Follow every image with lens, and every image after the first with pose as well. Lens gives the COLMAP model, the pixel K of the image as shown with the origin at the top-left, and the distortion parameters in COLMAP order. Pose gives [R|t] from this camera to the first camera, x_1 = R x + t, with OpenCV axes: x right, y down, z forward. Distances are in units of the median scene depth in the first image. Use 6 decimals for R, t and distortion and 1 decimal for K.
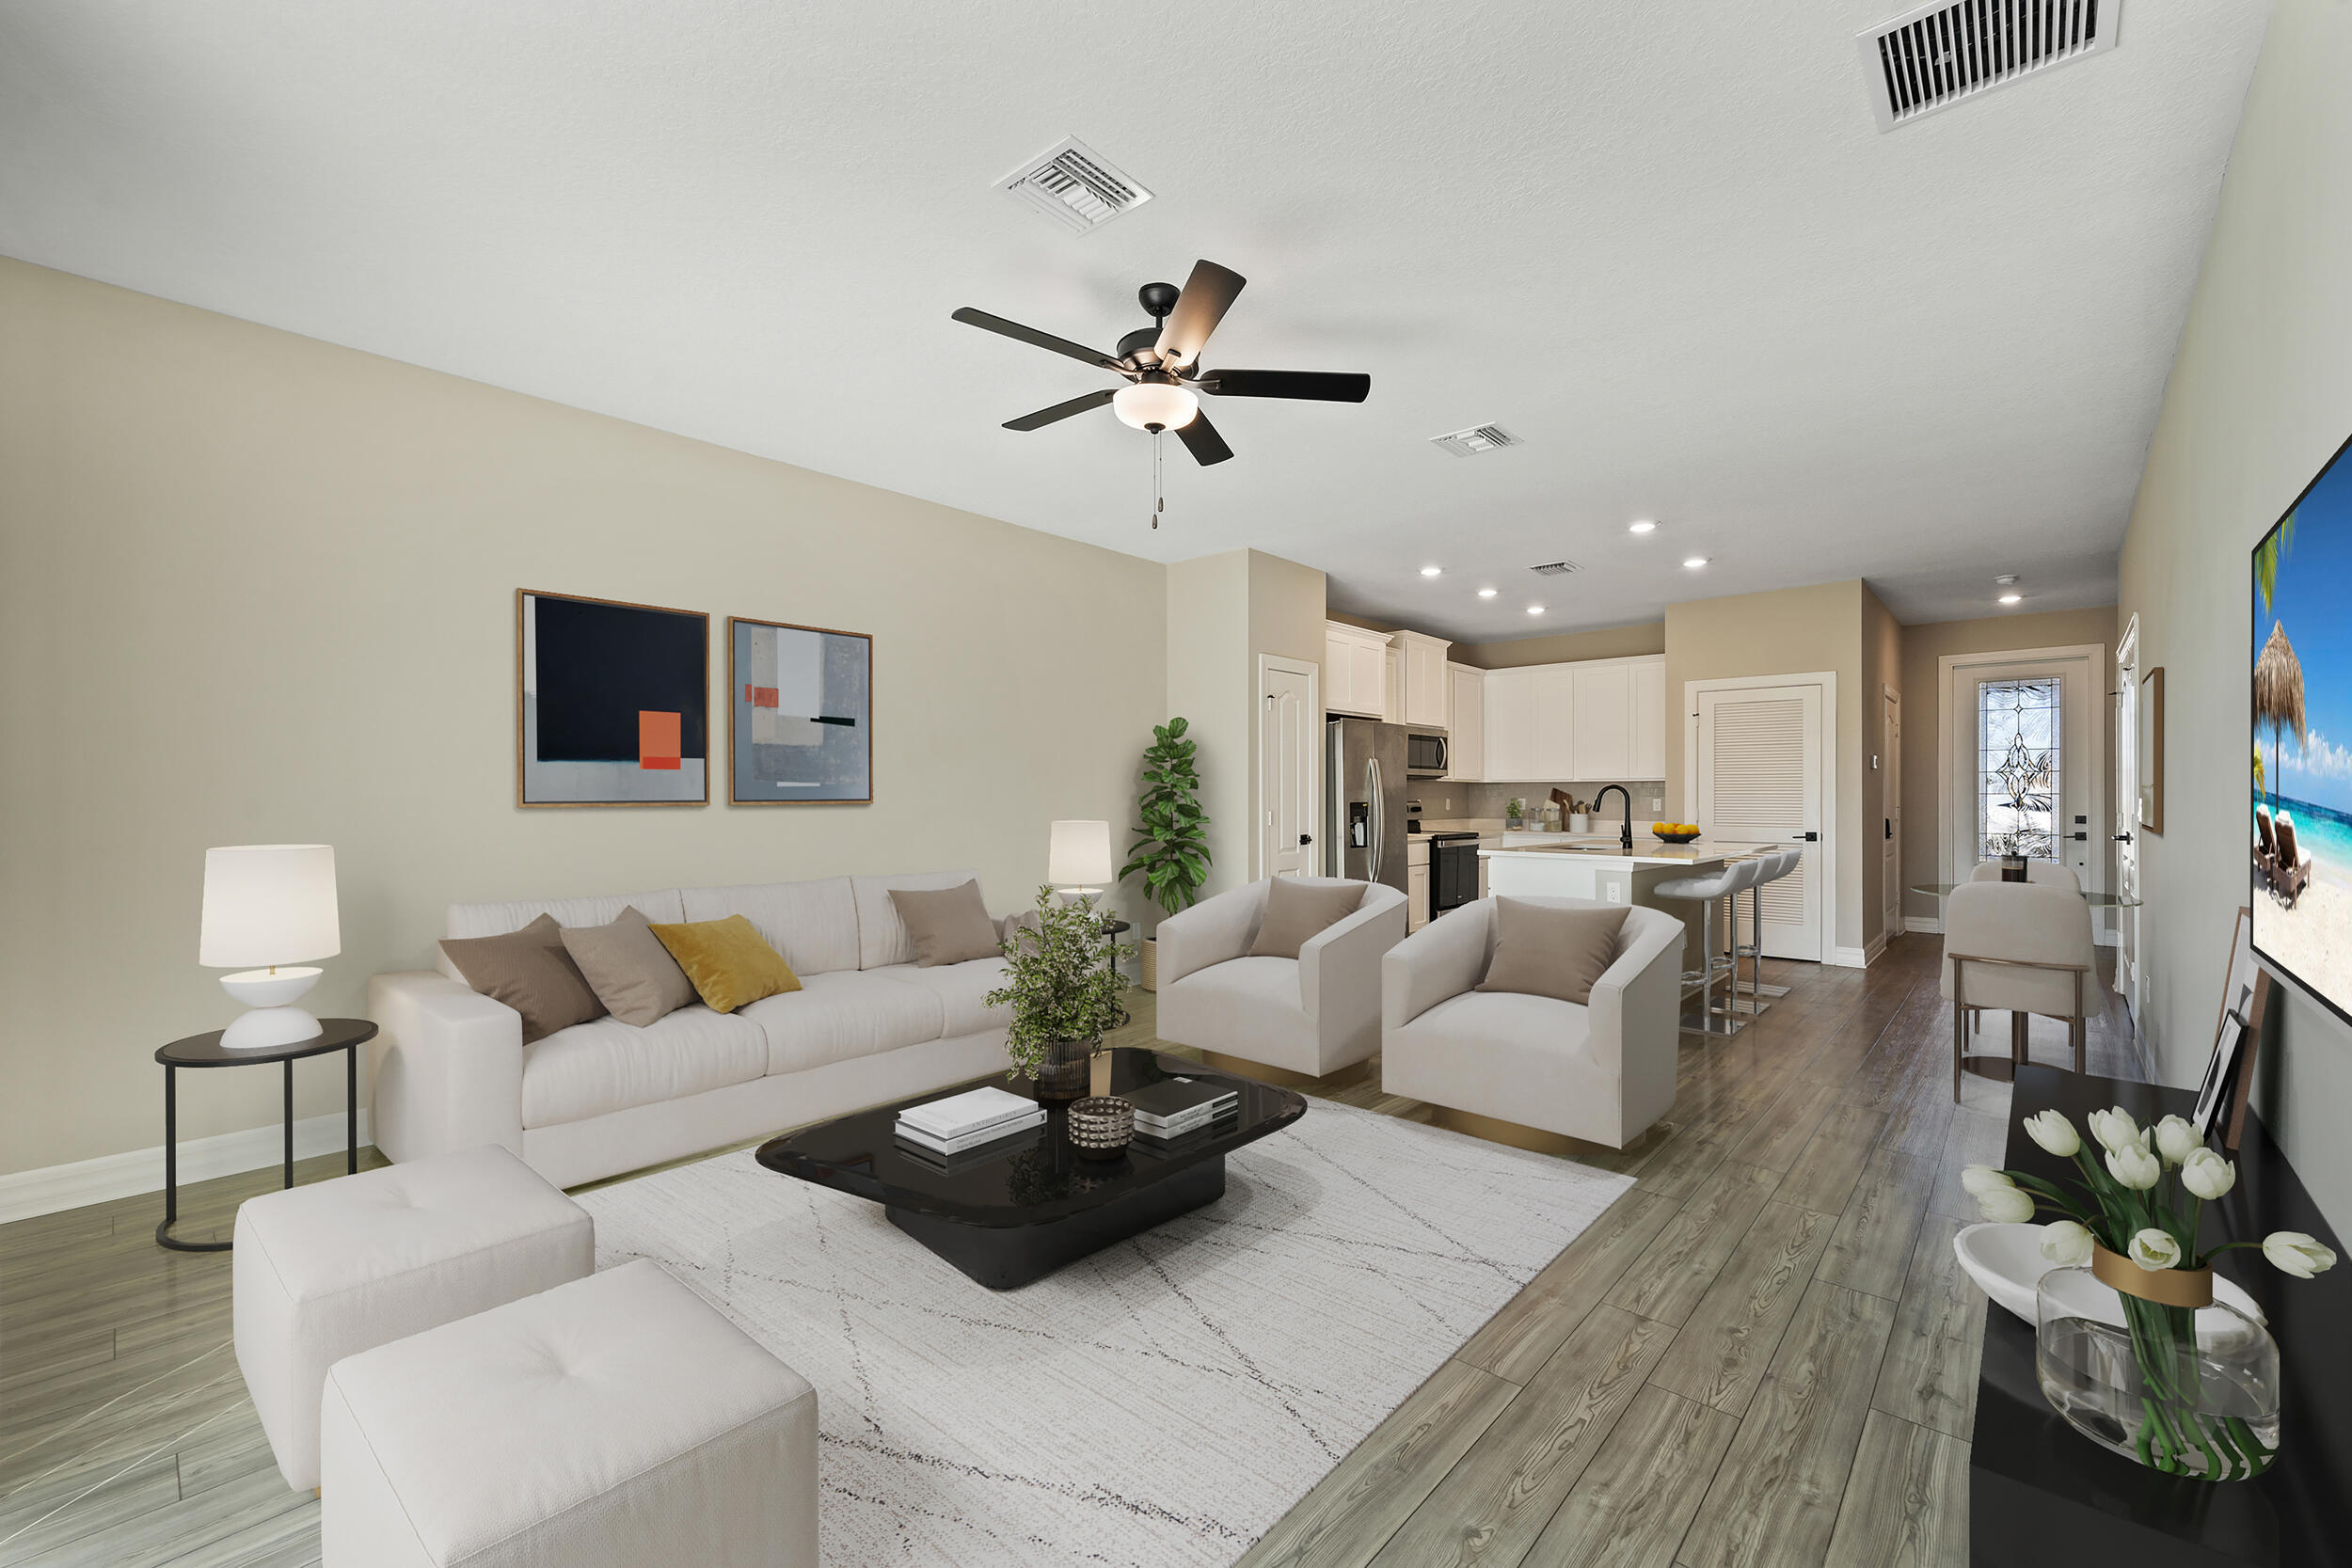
lens RADIAL K [[974.8, 0, 1172.0], [0, 974.8, 801.7], [0, 0, 1]] dist [-0.000577, -0.000122]
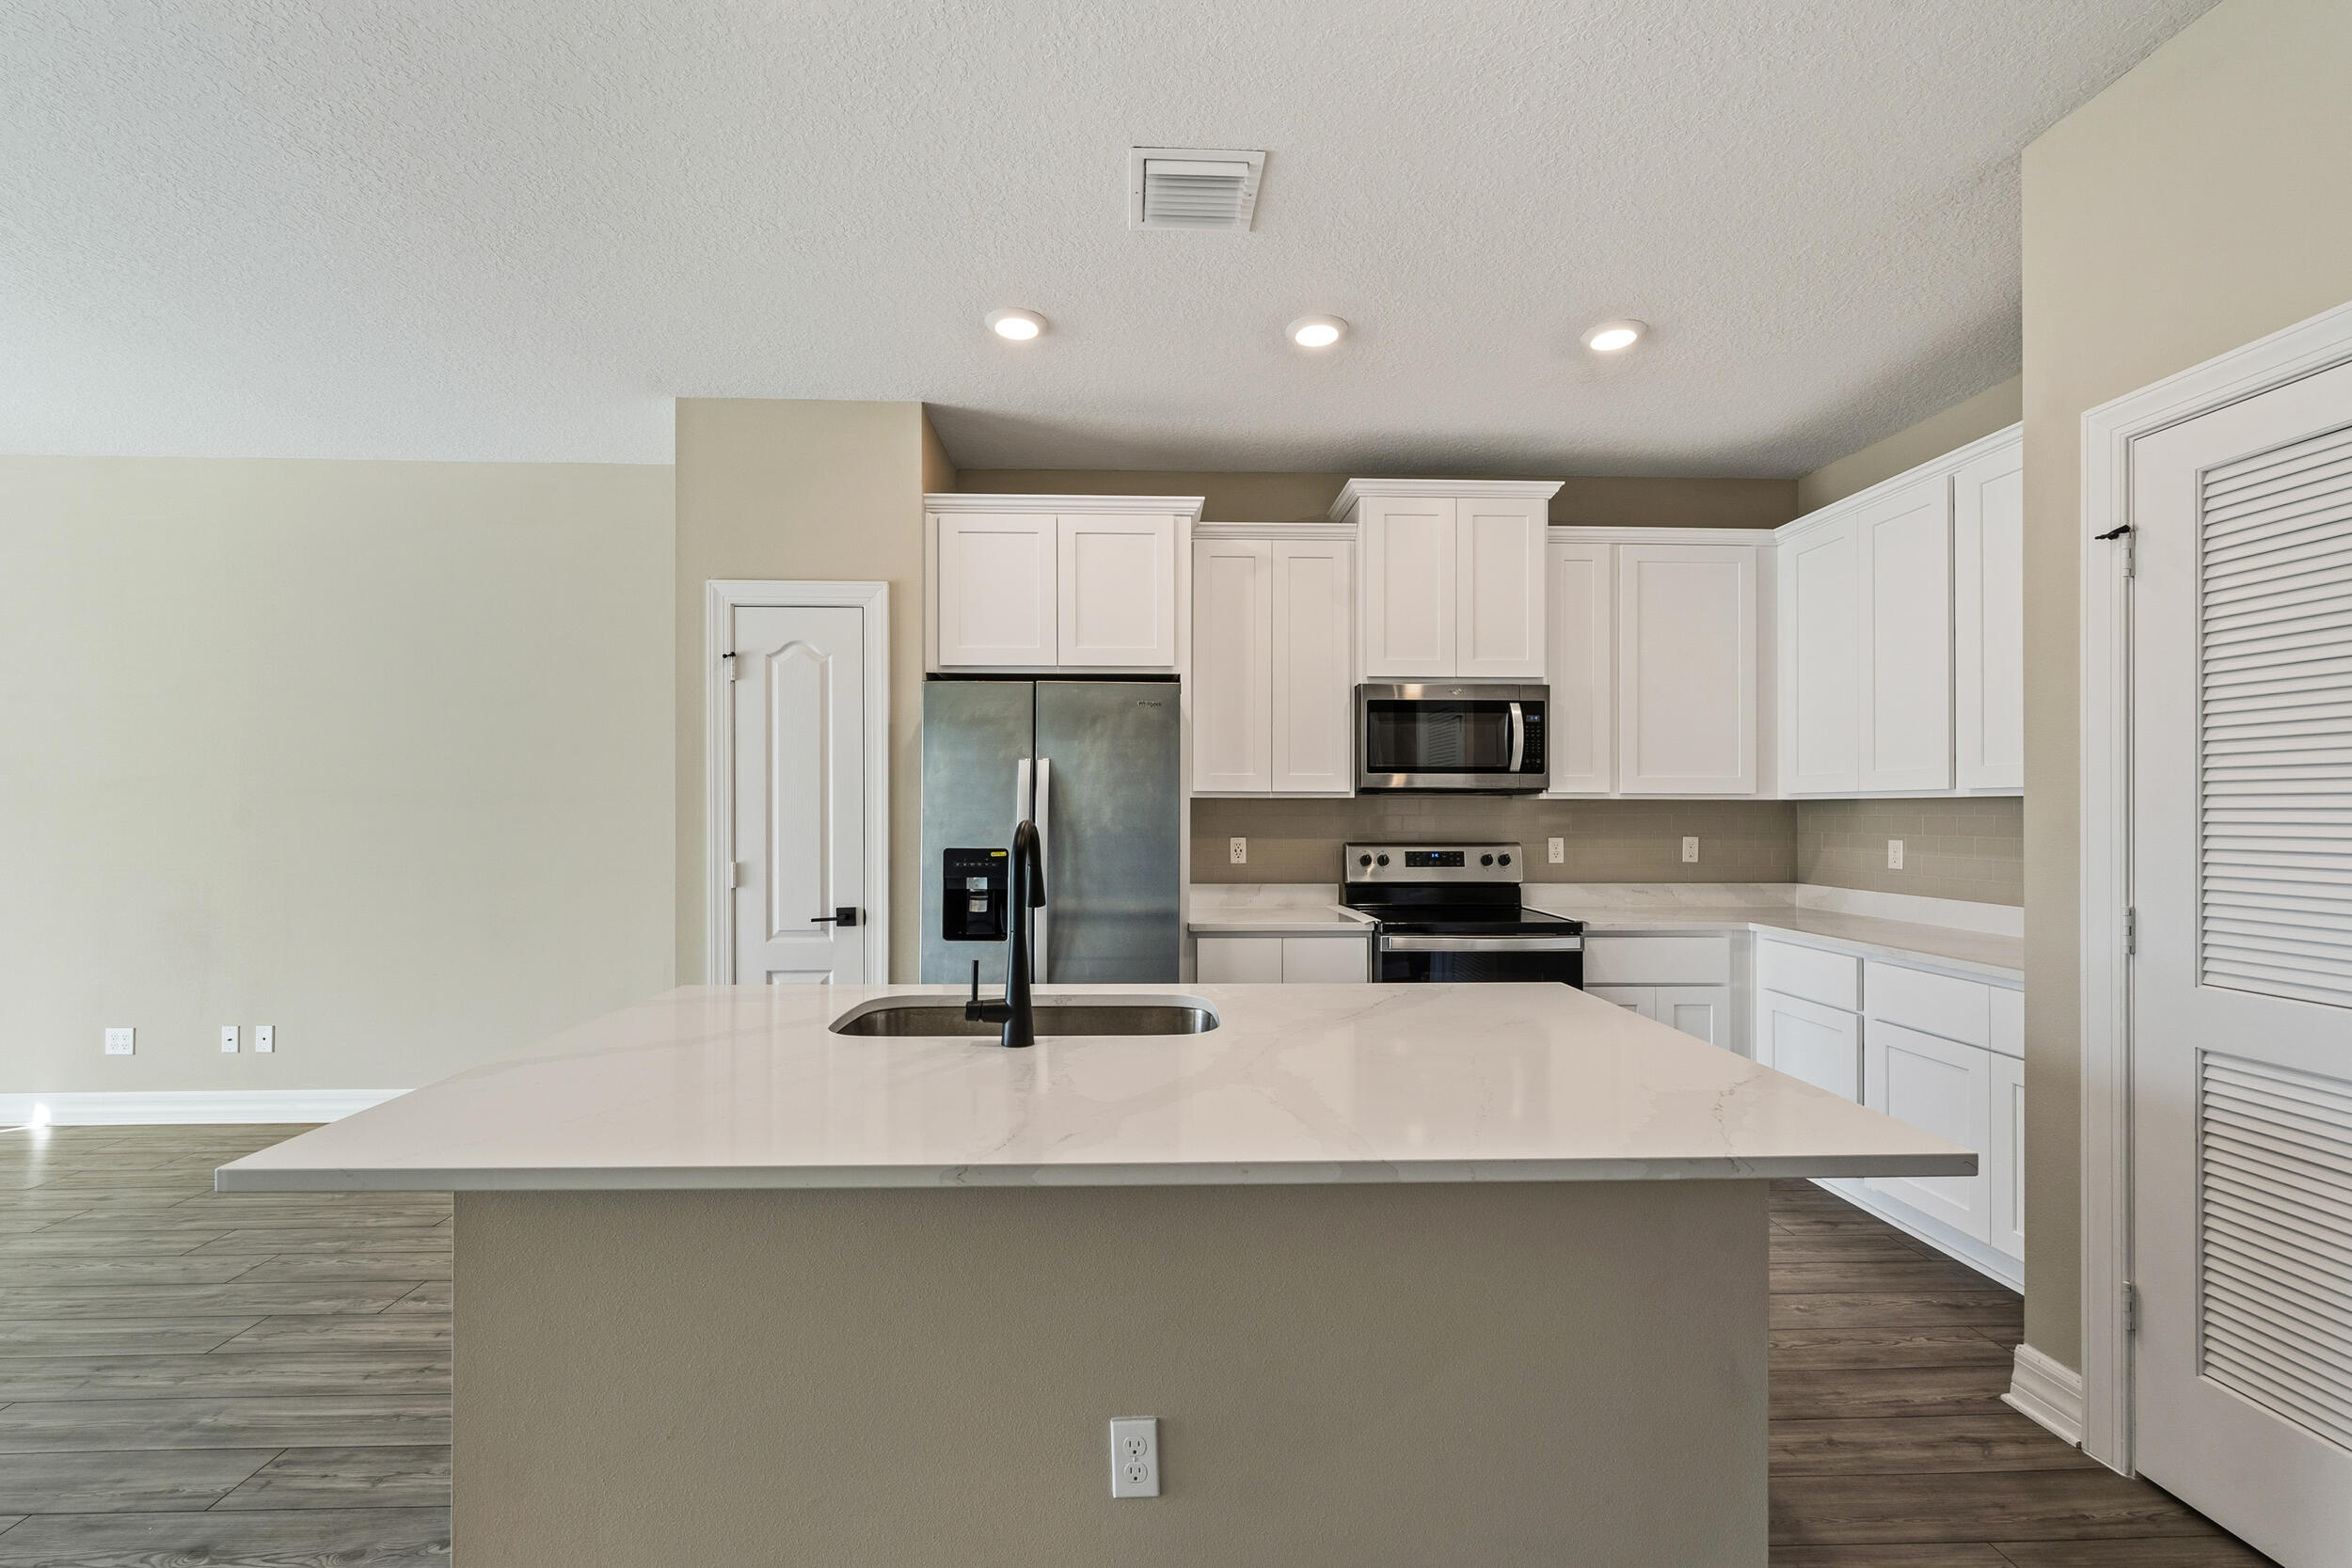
lens RADIAL K [[964.7, 0, 1167.0], [0, 964.7, 805.4], [0, 0, 1]] dist [0.002167, -0.000067]
pose [[0.695193, -0.005201, -0.718804, 0.597542], [-0.003532, 0.999937, -0.010651, -0.015786], [0.718814, 0.009944, 0.695131, 0.714961]]
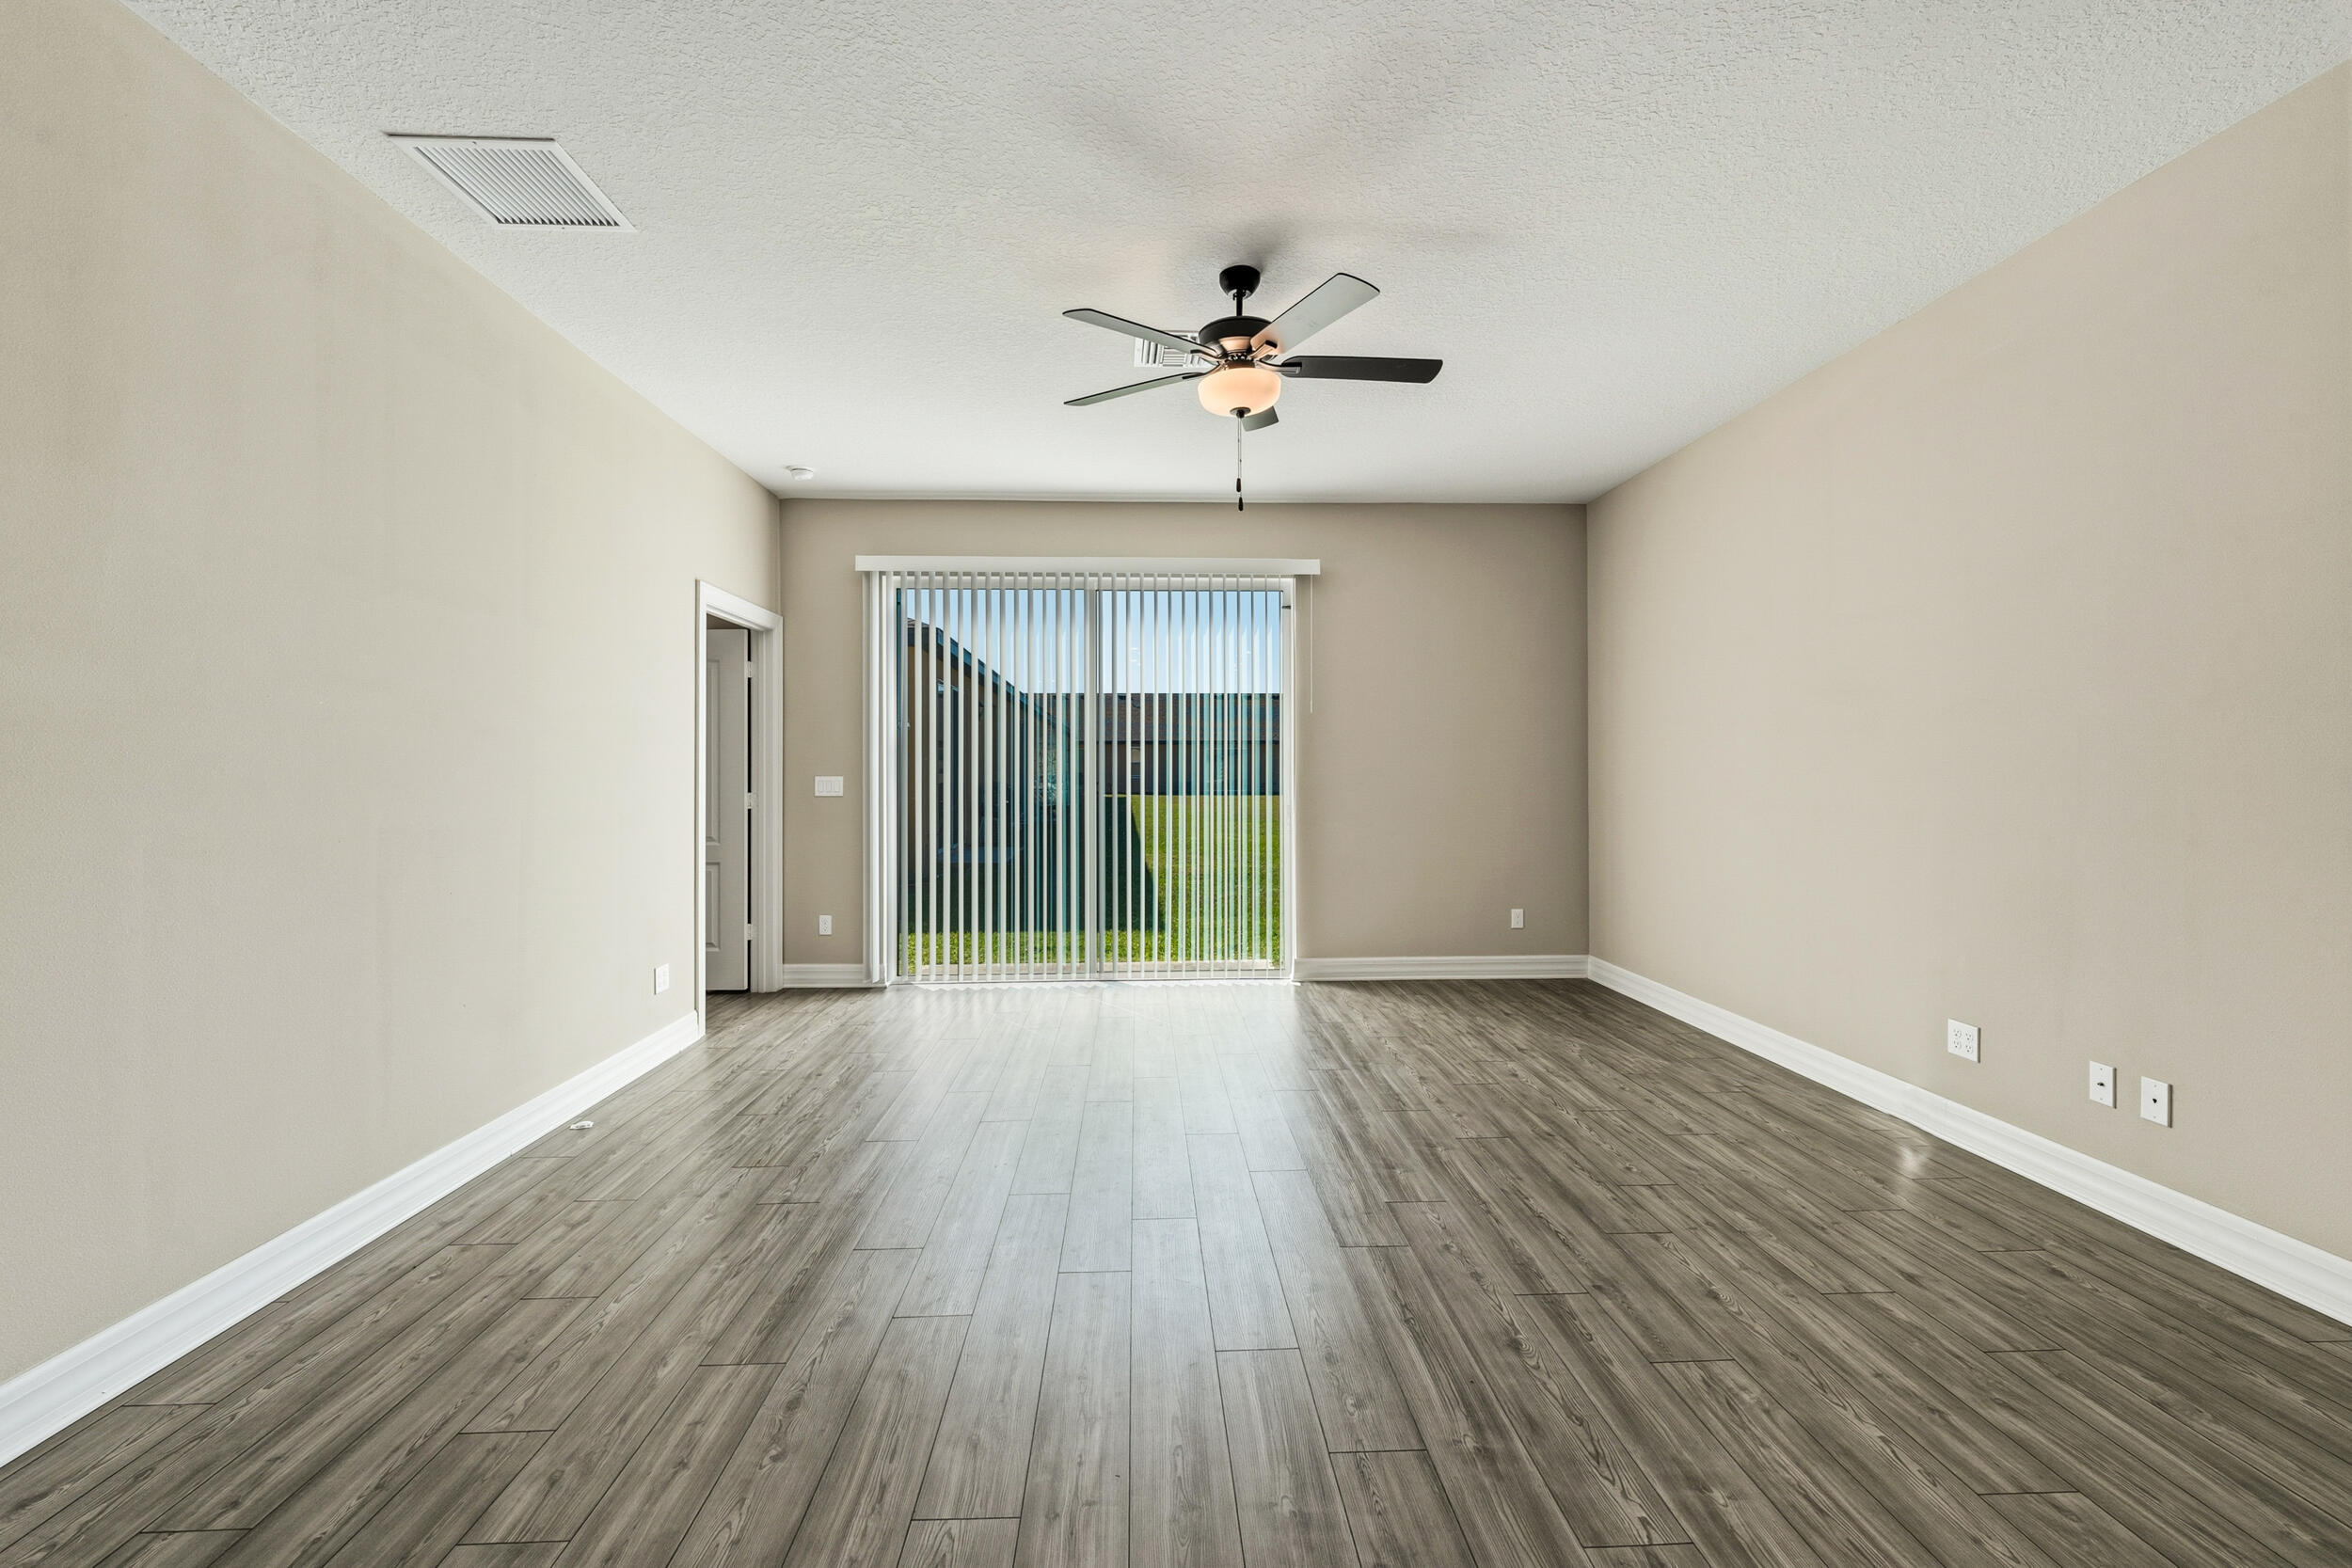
lens RADIAL K [[964.7, 0, 1172.5], [0, 964.7, 782.6], [0, 0, 1]] dist [0.002167, -0.000067]
pose [[-0.714669, 0.014542, -0.699311, 0.314528], [0.002132, 0.999824, 0.018613, -0.006685], [0.699459, 0.011811, -0.714575, 0.730453]]
